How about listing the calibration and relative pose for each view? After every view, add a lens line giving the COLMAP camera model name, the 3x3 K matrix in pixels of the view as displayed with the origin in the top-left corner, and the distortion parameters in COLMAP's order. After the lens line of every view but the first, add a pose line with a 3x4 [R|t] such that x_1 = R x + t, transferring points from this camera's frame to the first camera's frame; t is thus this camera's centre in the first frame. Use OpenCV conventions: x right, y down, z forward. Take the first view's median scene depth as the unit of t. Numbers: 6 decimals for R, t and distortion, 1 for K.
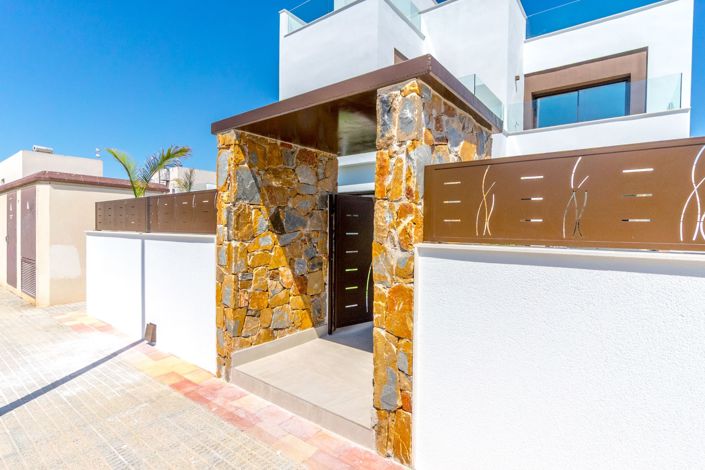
lens RADIAL K [[352.4, 0, 351.9], [0, 352.4, 235.5], [0, 0, 1]] dist [0.002153, -0.000542]
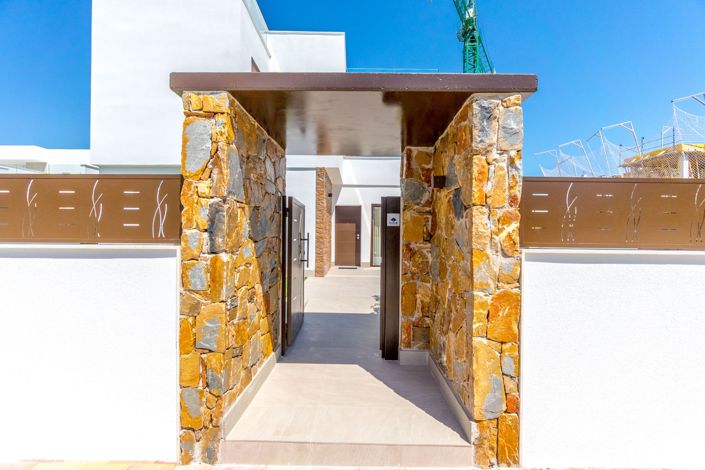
lens RADIAL K [[302.5, 0, 351.5], [0, 302.5, 234.1], [0, 0, 1]] dist [-0.002722, 0.000465]
pose [[0.795312, -0.001563, 0.606198, -0.719829], [0.012266, 0.999833, -0.013514, -0.015446], [-0.606076, 0.018184, 0.795199, 0.553810]]
